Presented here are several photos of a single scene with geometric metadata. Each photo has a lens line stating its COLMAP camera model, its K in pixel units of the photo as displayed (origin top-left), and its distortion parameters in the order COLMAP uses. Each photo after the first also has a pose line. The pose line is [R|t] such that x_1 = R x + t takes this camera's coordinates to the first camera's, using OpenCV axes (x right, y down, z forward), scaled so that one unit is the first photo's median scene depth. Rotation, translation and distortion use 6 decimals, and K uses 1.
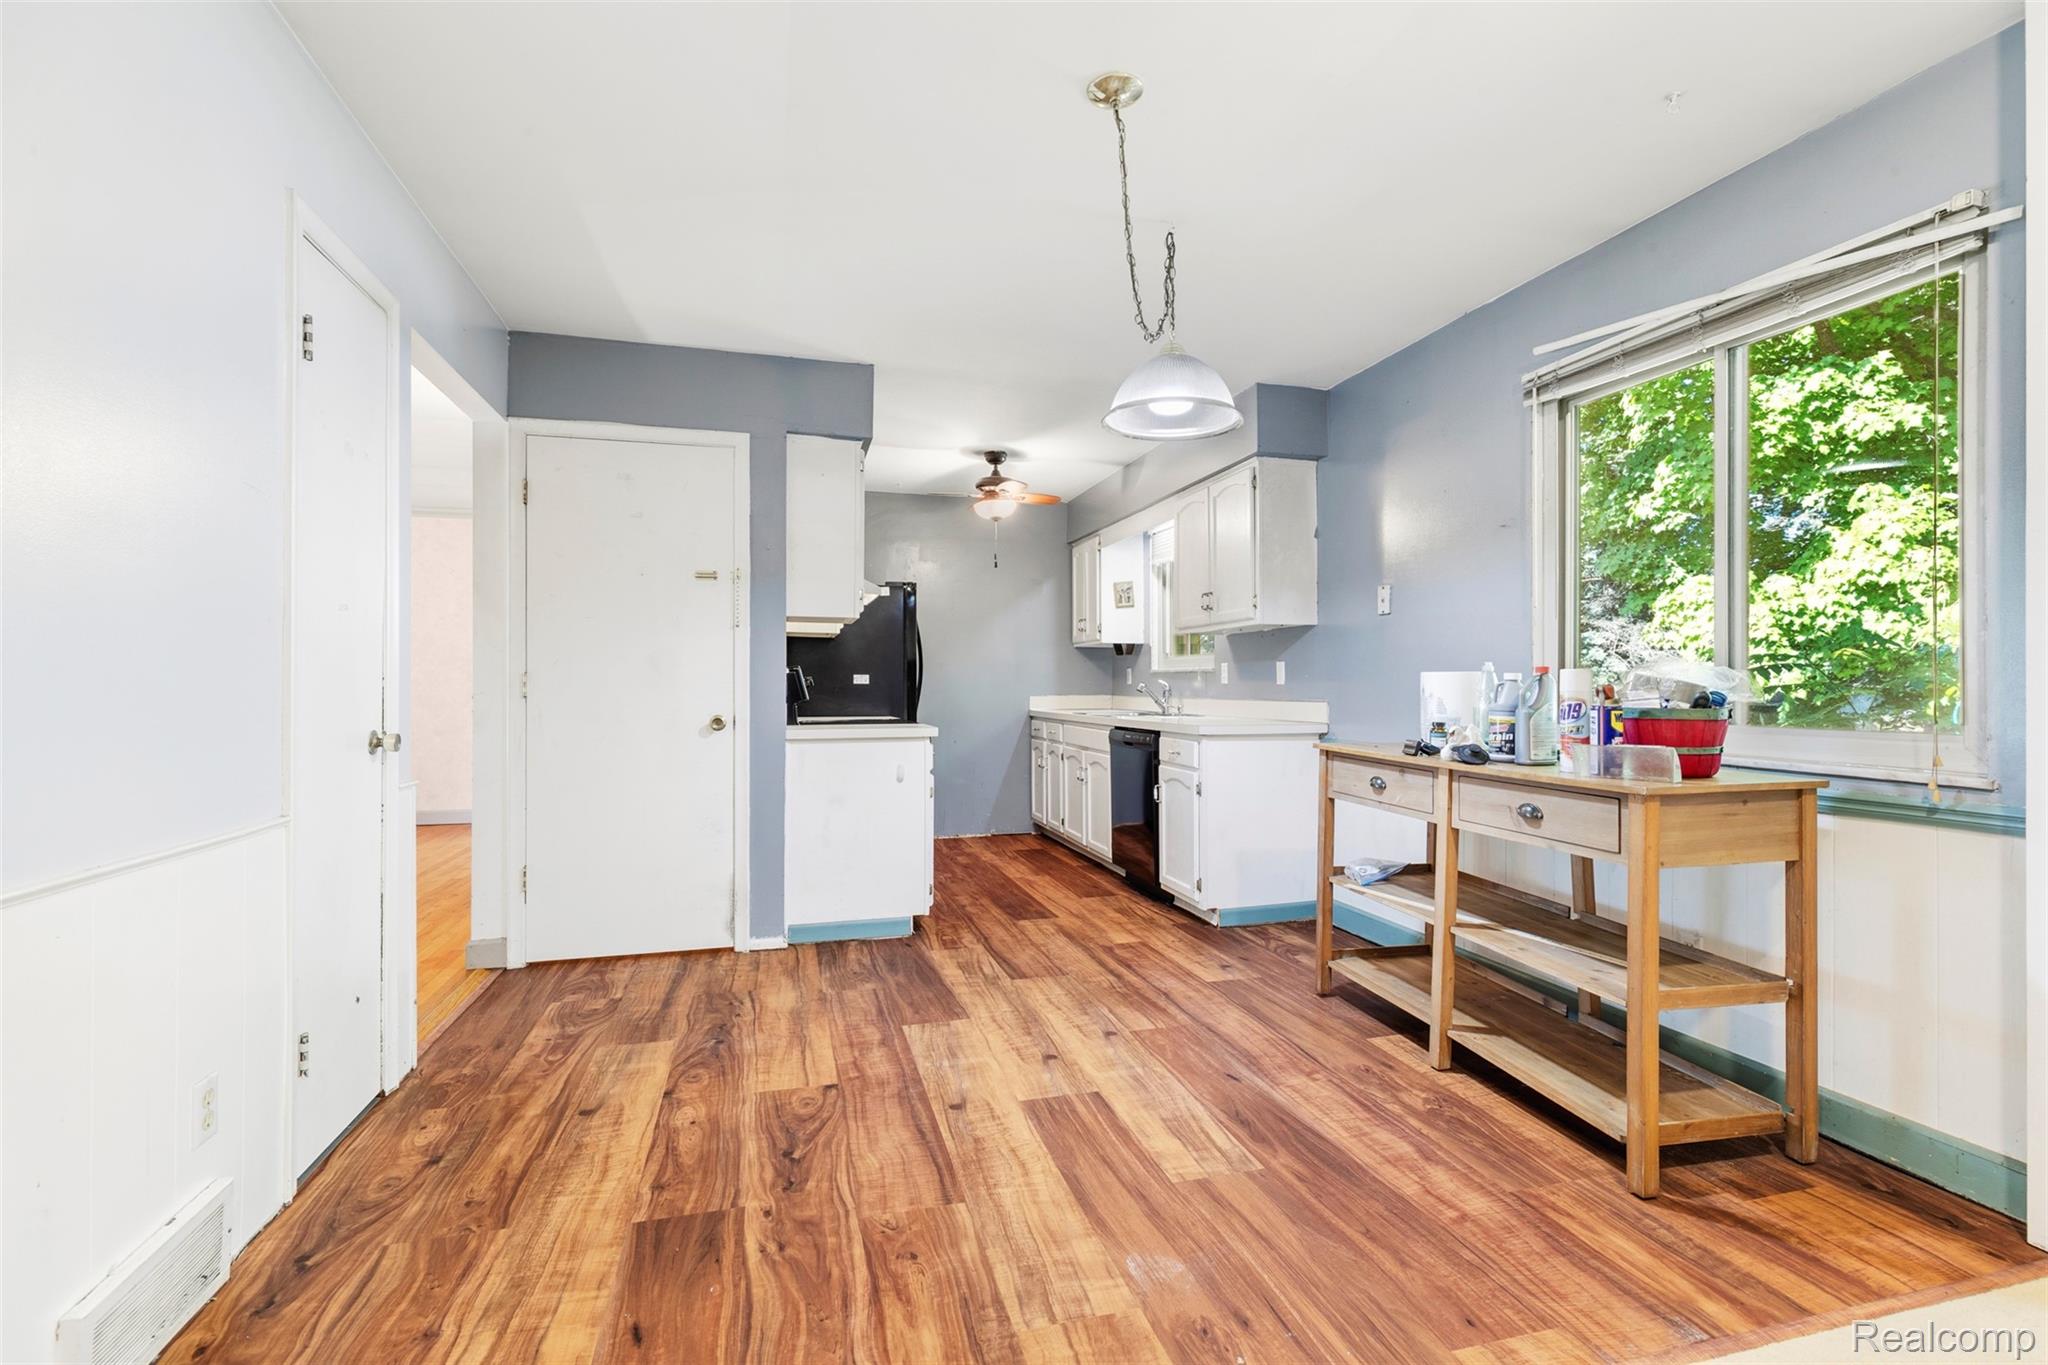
lens RADIAL K [[931.4, 0, 1026.6], [0, 931.4, 681.6], [0, 0, 1]] dist [-0.000359, -0.000016]
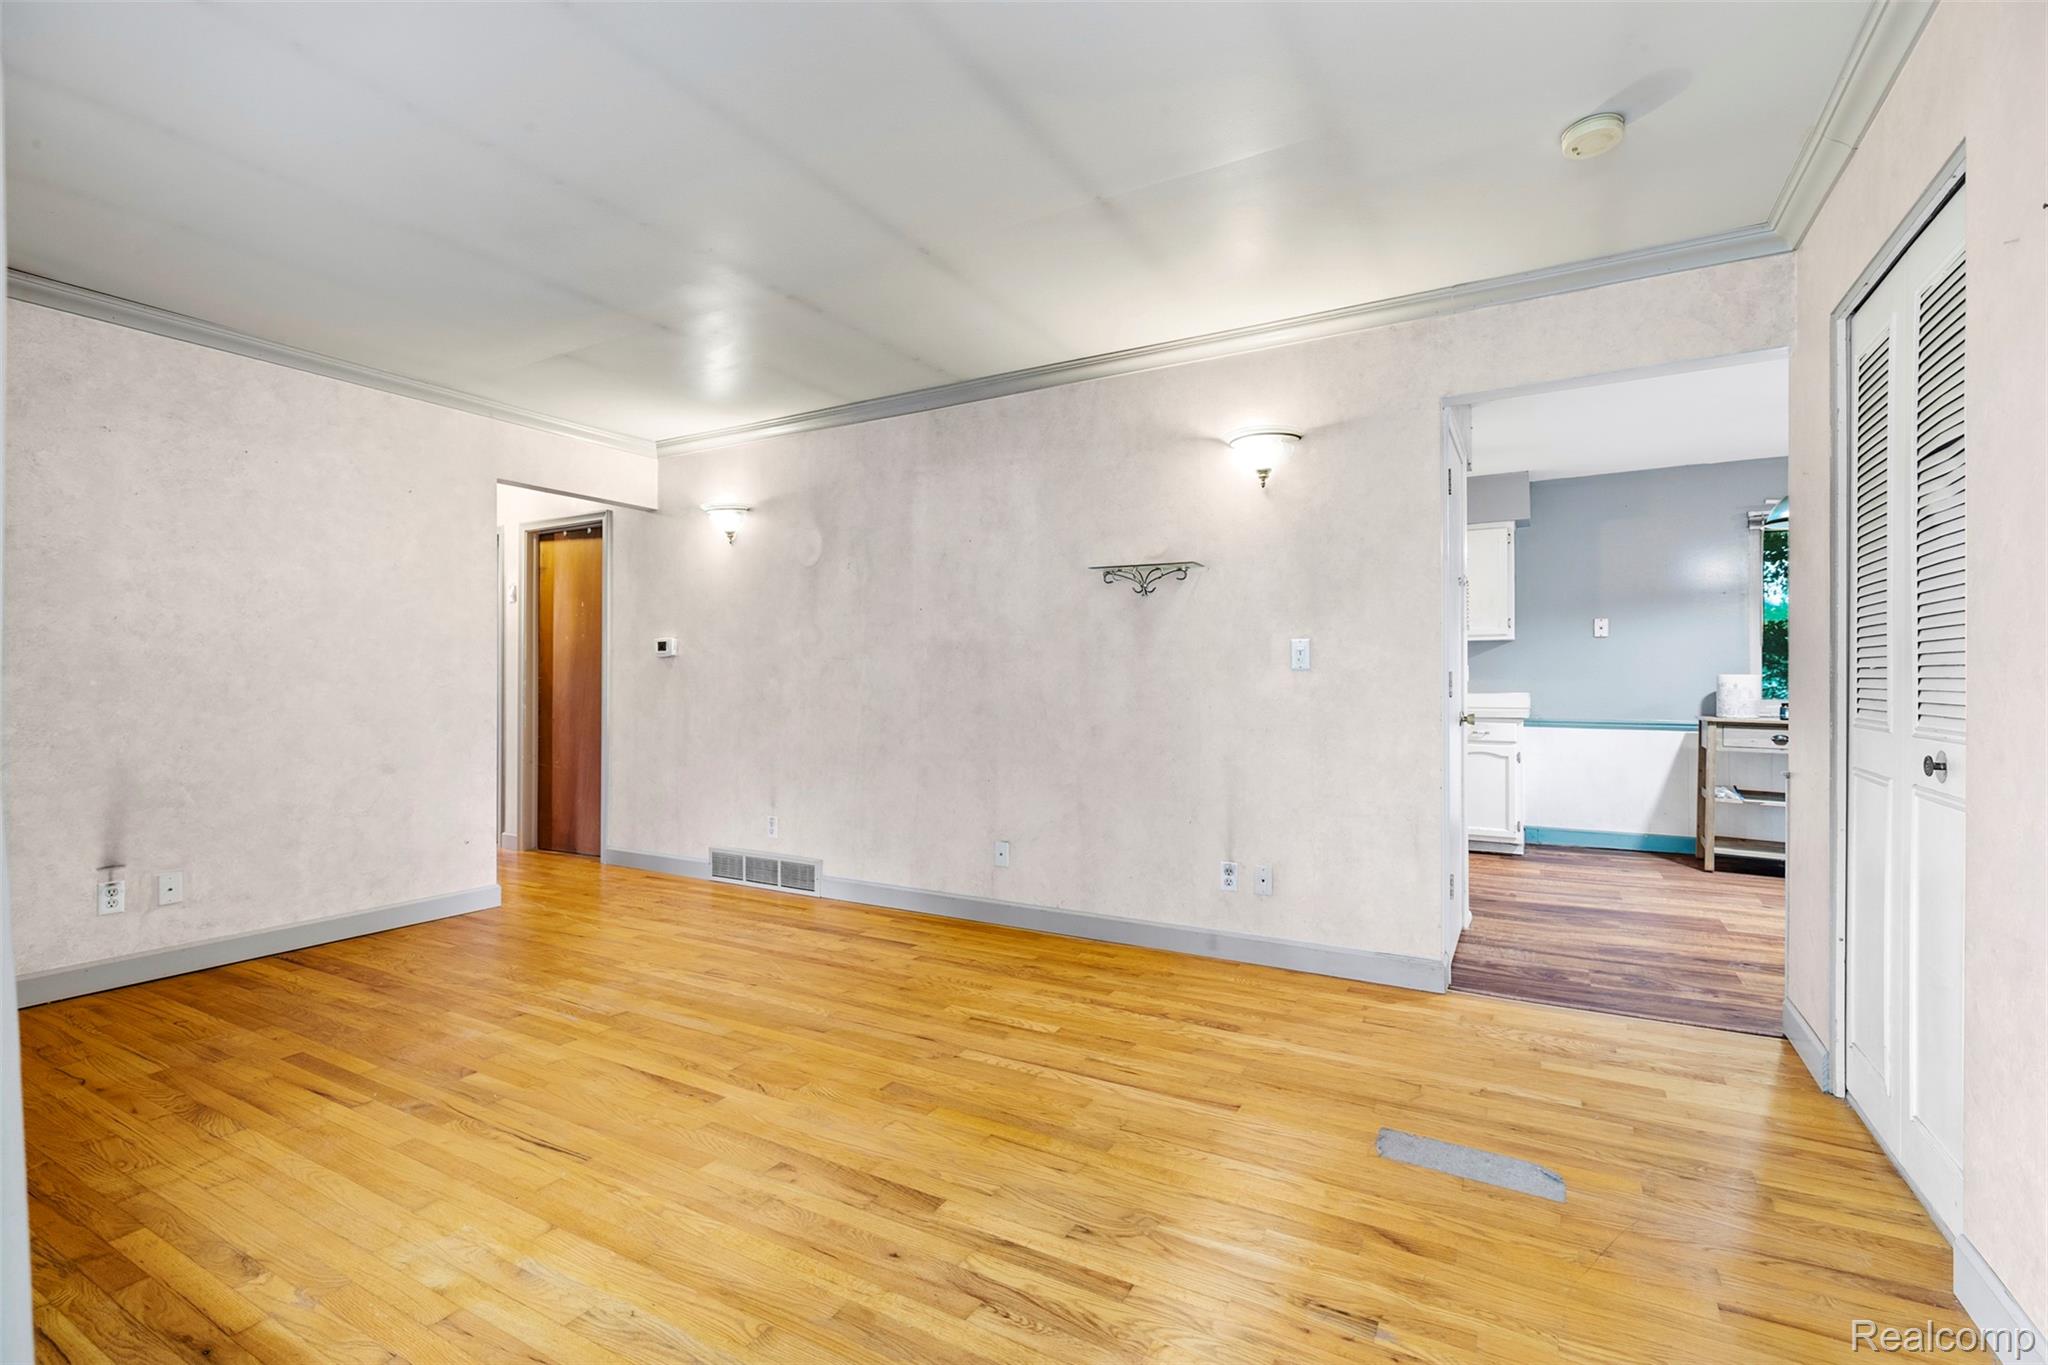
lens RADIAL K [[931.4, 0, 1031.2], [0, 931.4, 682.7], [0, 0, 1]] dist [-0.000359, -0.000016]
pose [[0.696248, -0.000009, 0.717802, -0.977486], [-0.001511, 0.999998, 0.001478, 0.002831], [-0.717800, -0.002113, 0.696246, 0.418775]]
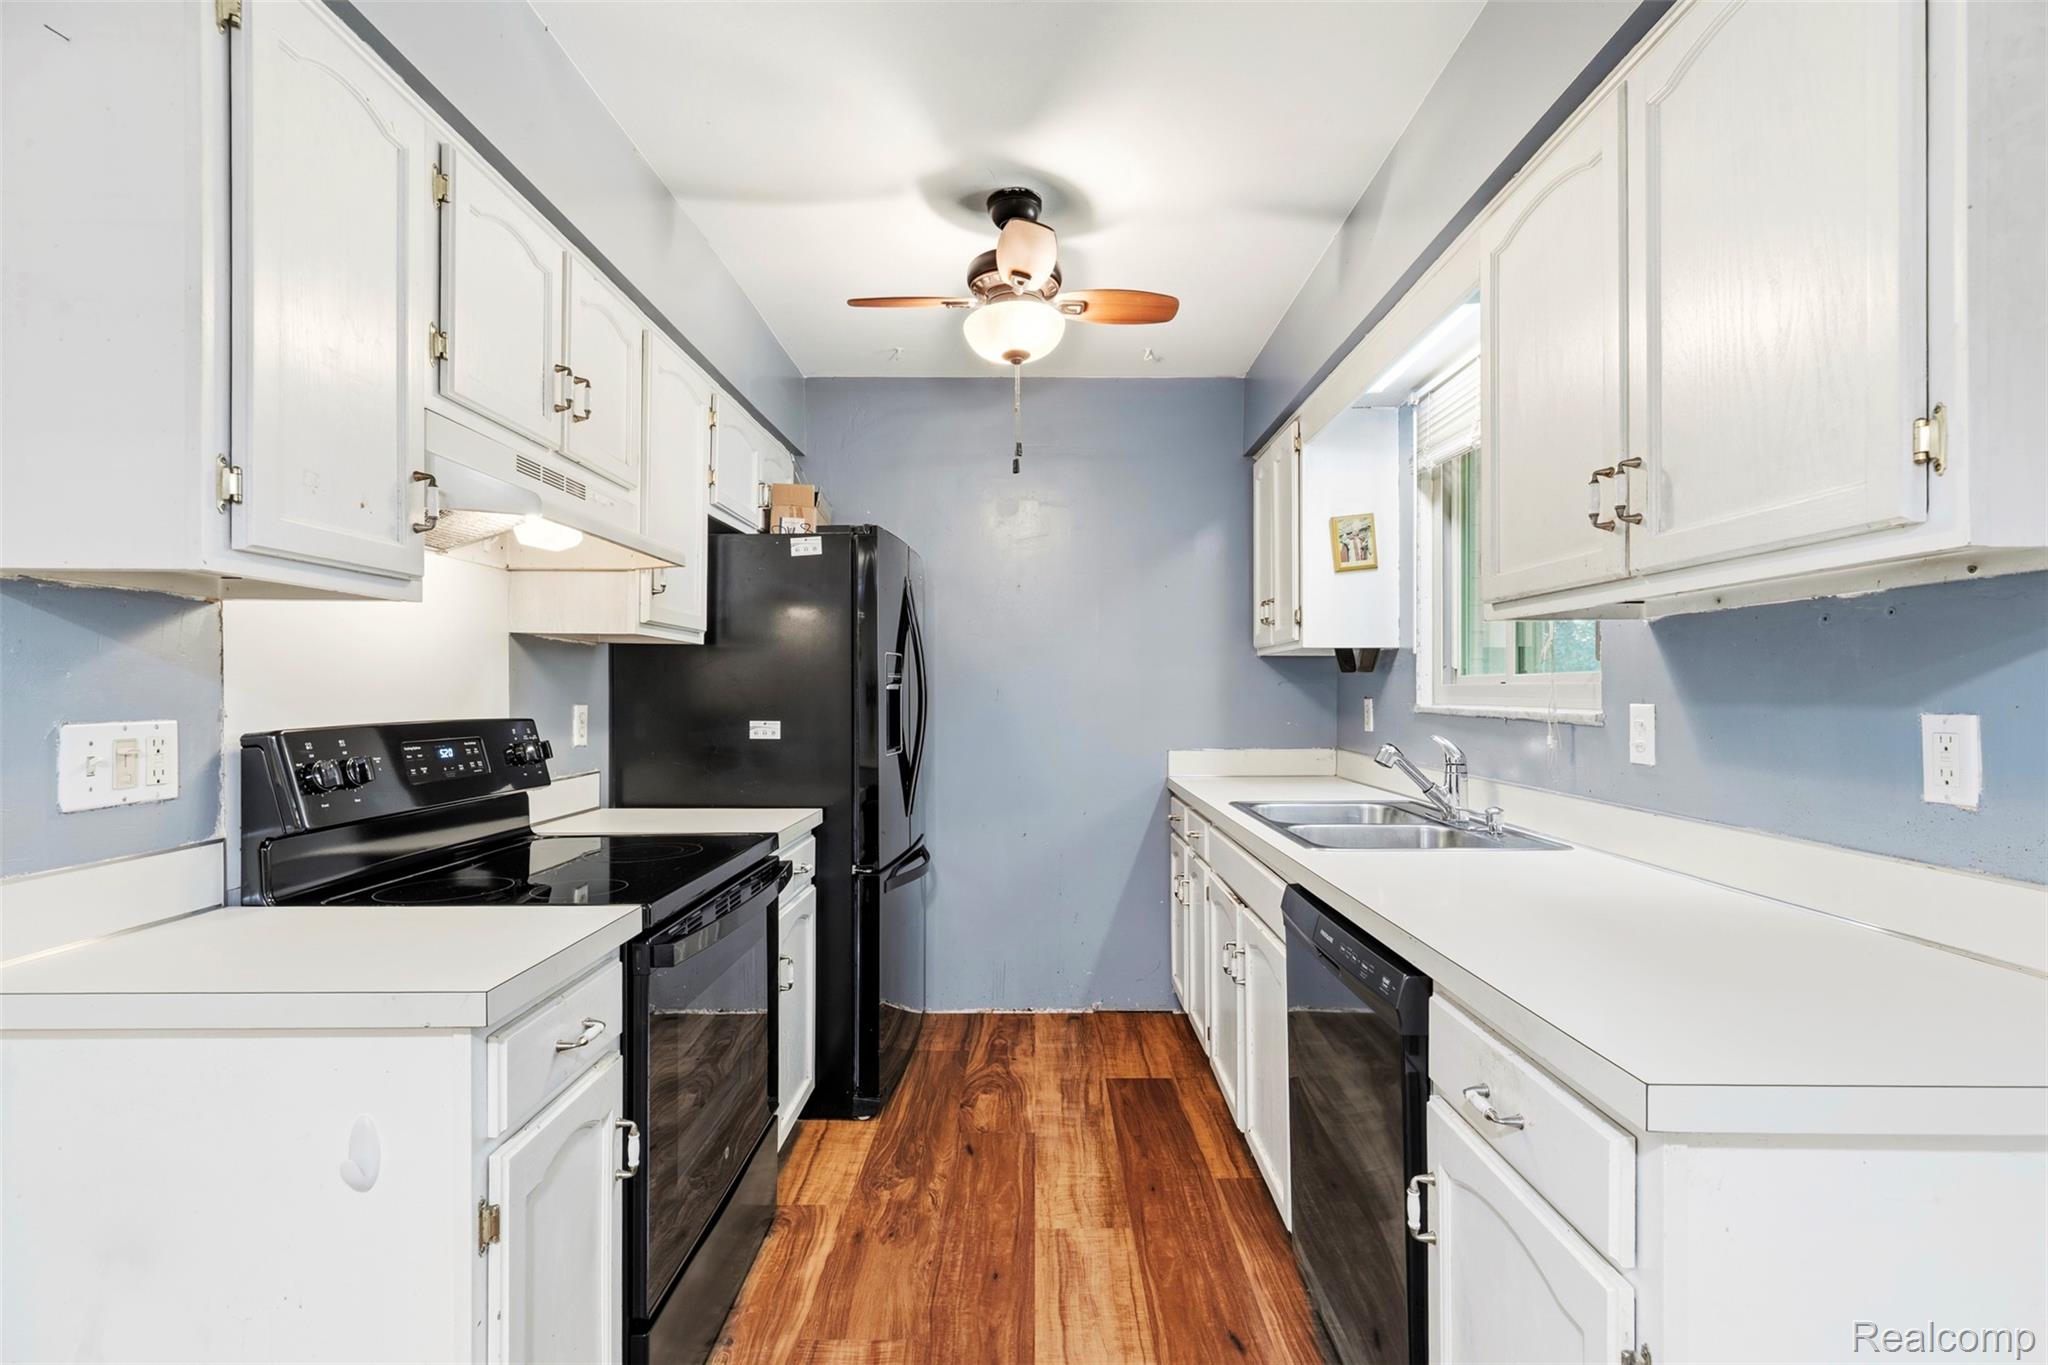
lens RADIAL K [[931.4, 0, 1028.7], [0, 931.4, 693.5], [0, 0, 1]] dist [-0.000359, -0.000016]
pose [[0.962438, -0.000602, -0.271502, 0.083590], [0.002378, 0.999978, 0.006211, -0.024016], [0.271492, -0.006623, 0.962418, 0.569417]]
